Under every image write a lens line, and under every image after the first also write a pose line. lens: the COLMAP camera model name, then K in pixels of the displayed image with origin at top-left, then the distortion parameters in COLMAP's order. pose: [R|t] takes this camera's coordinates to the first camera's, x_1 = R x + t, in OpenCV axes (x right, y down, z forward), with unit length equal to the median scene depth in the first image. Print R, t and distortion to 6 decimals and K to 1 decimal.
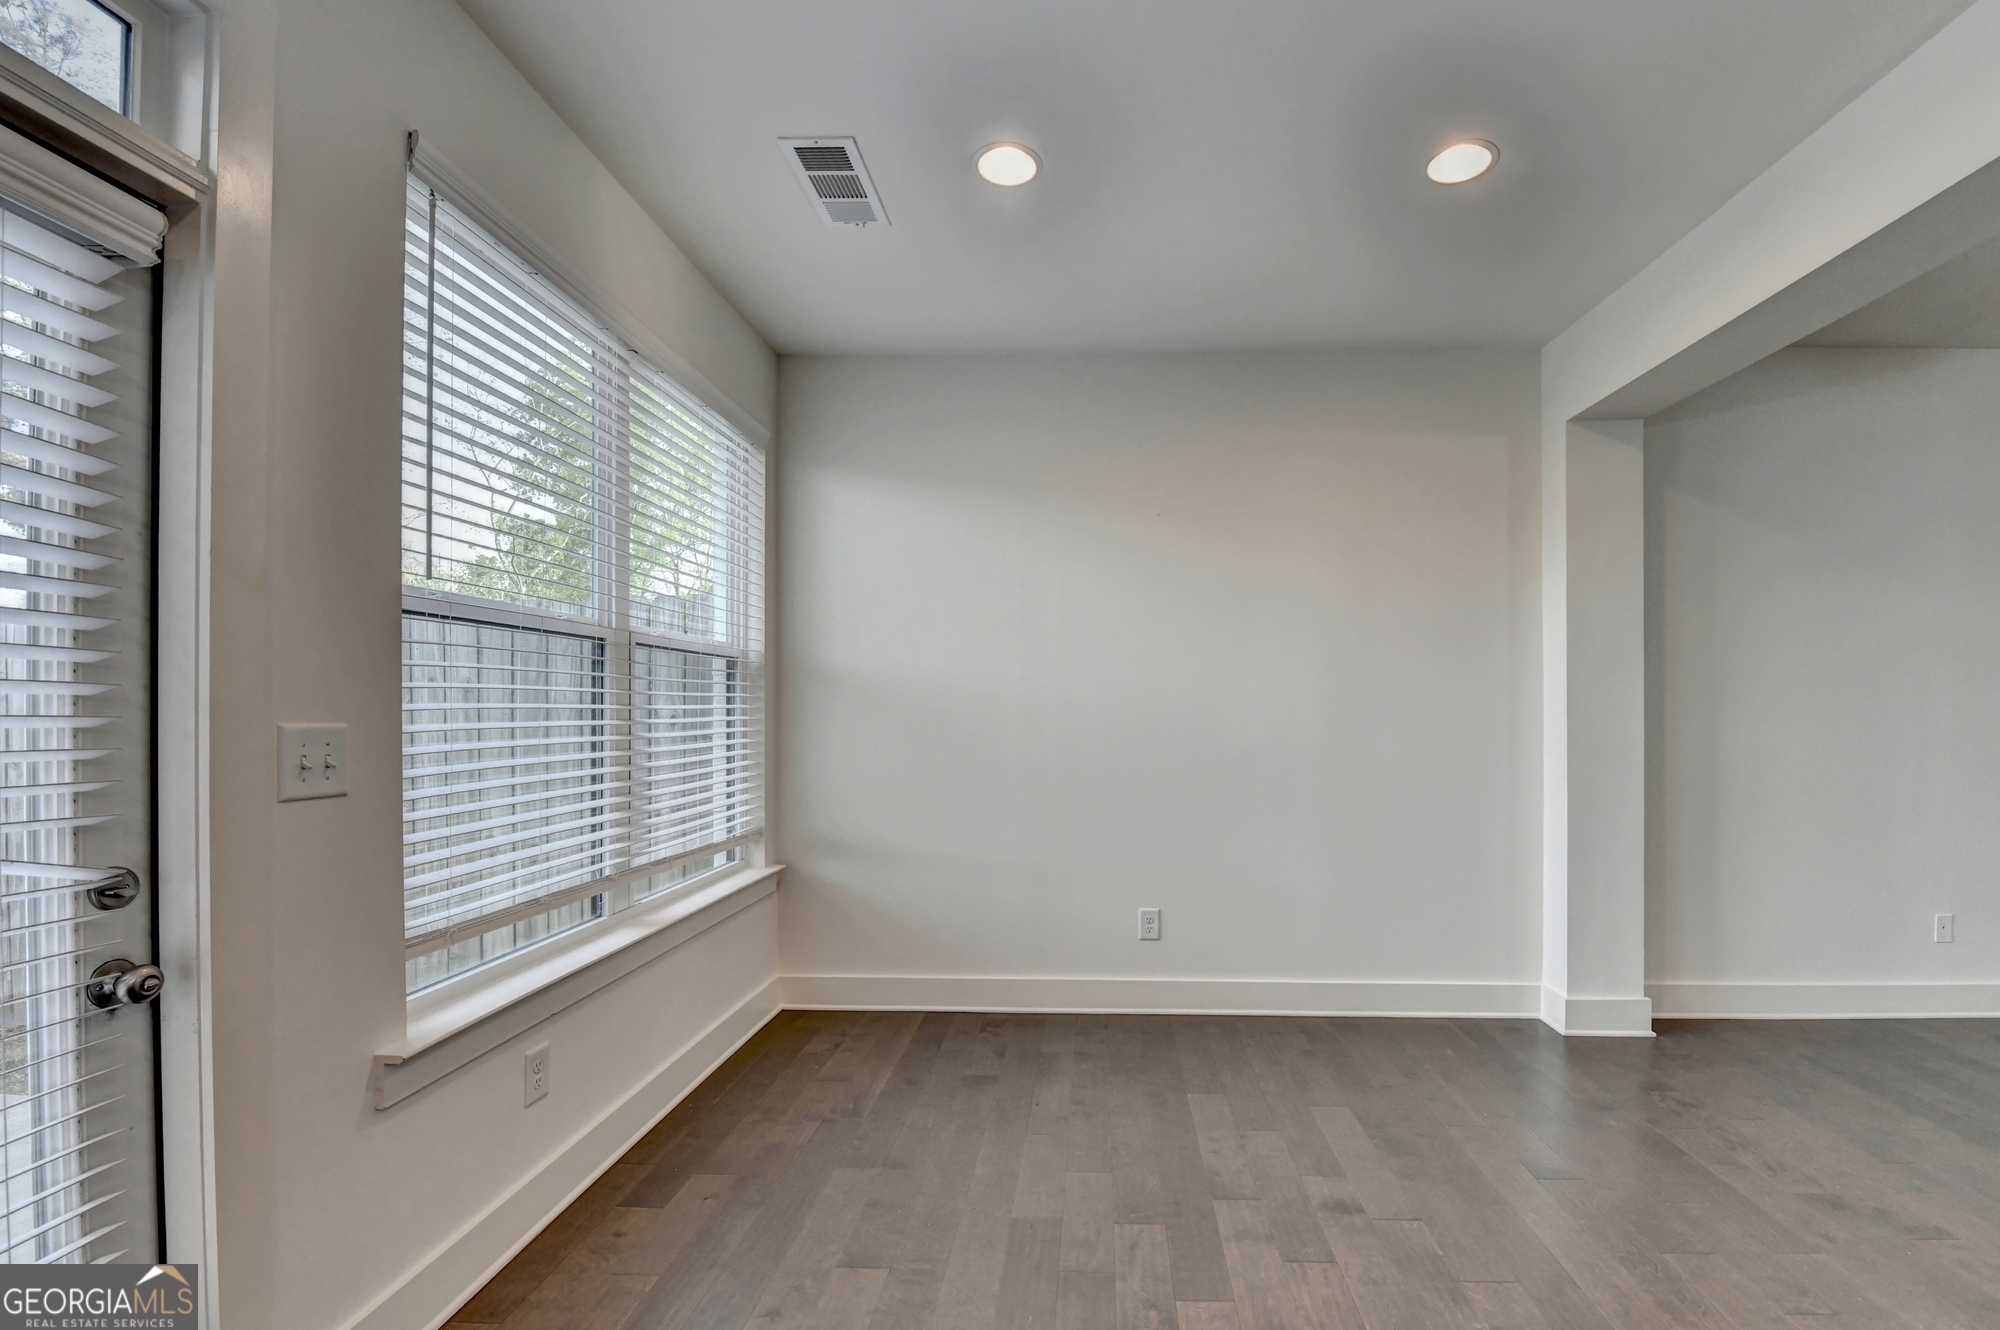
lens RADIAL K [[871.3, 0, 1084.4], [0, 871.3, 712.3], [0, 0, 1]] dist [0.000500, -0.000064]
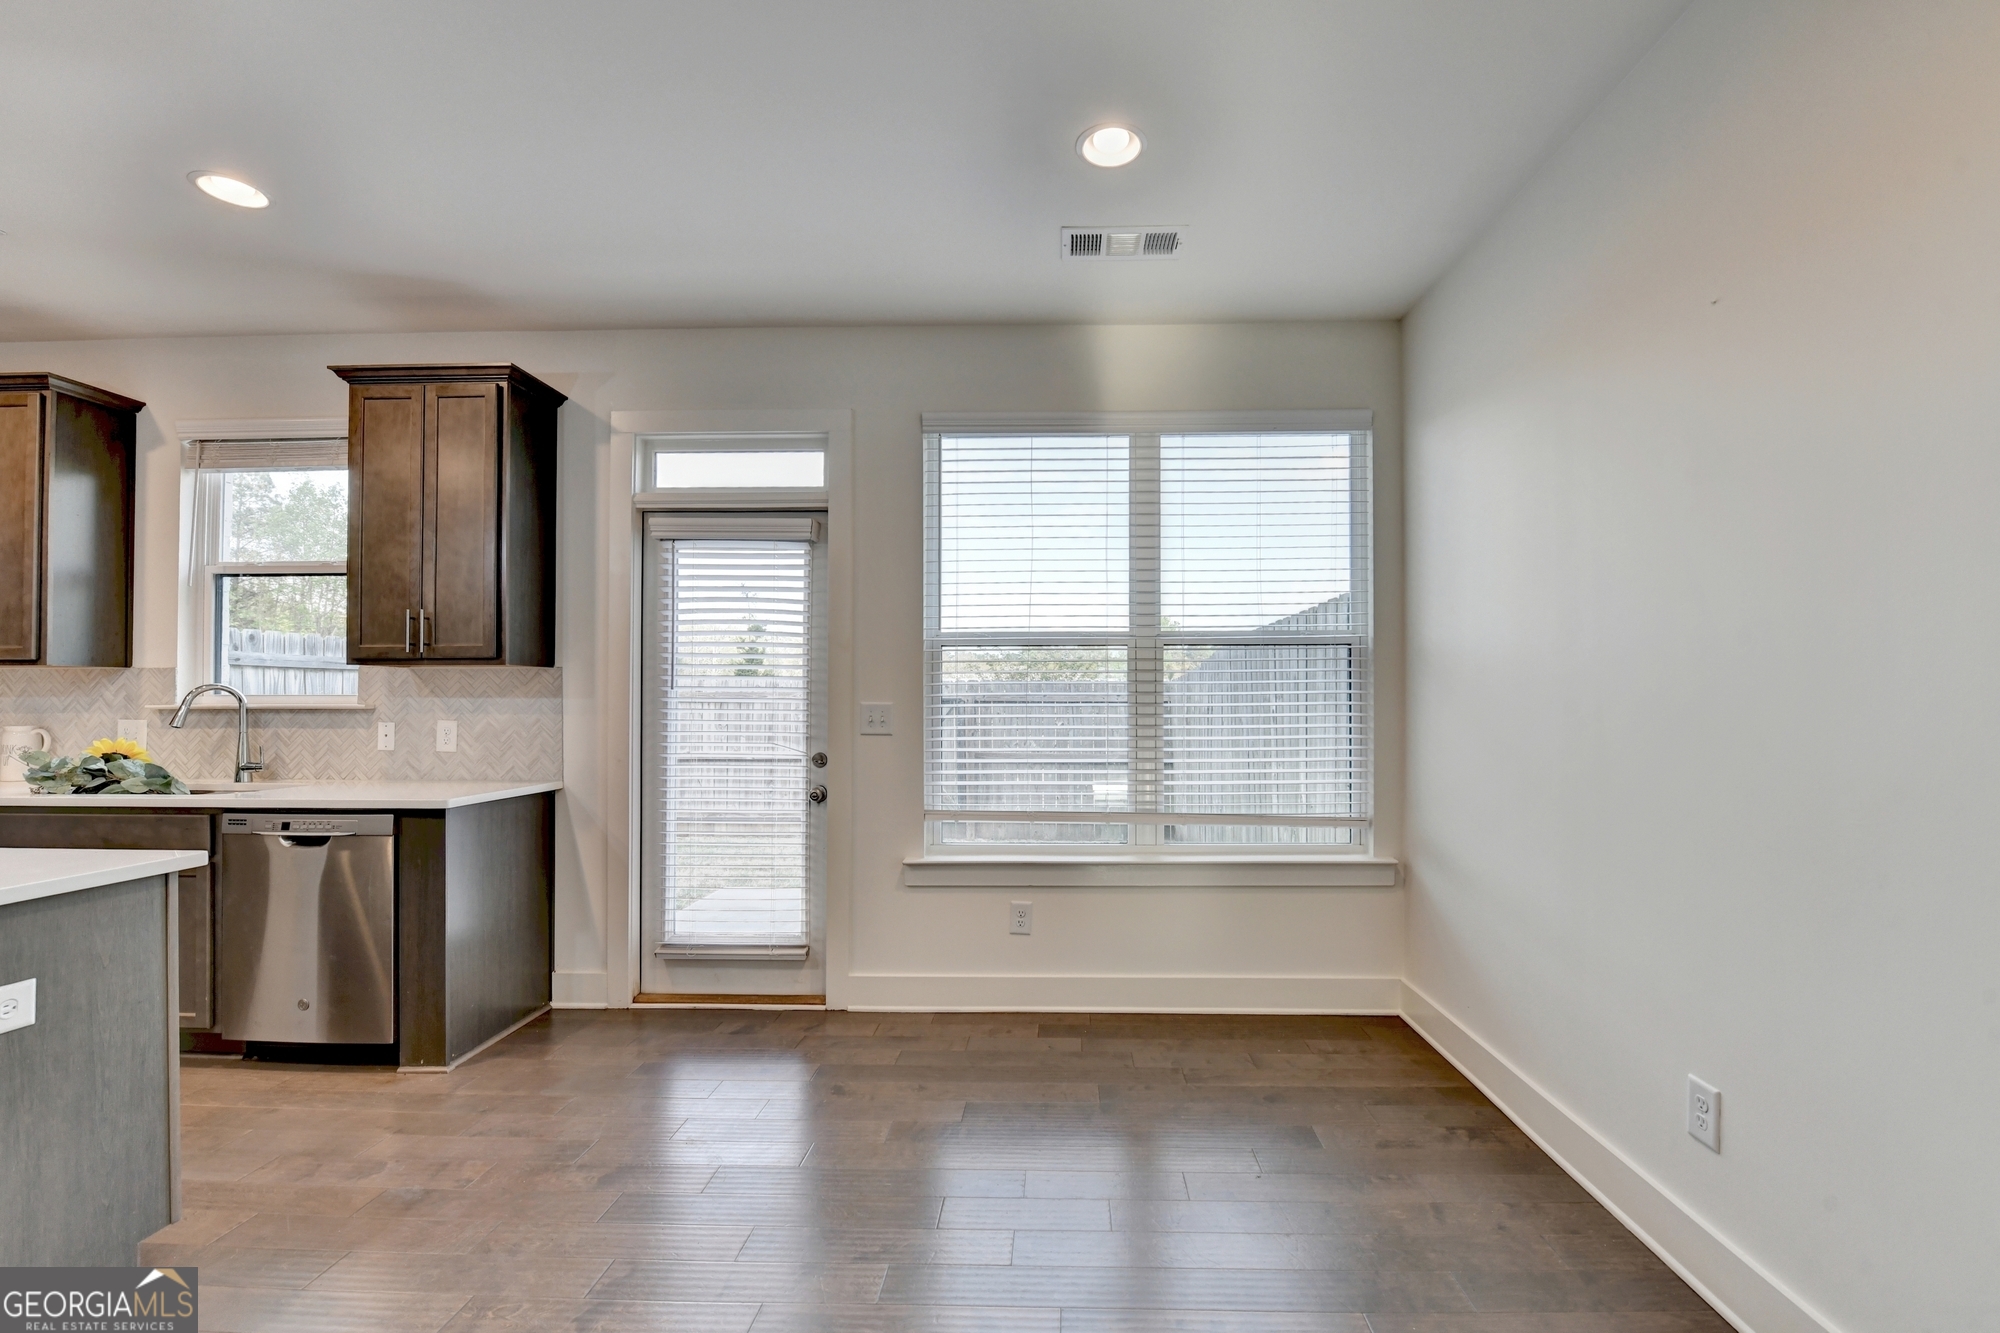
lens RADIAL K [[907.8, 0, 1105.5], [0, 907.8, 688.3], [0, 0, 1]] dist [-0.001281, -0.000030]
pose [[-0.003552, -0.005864, -0.999976, 0.914498], [-0.001076, 0.999982, -0.005860, -0.006444], [0.999993, 0.001055, -0.003558, 0.983233]]
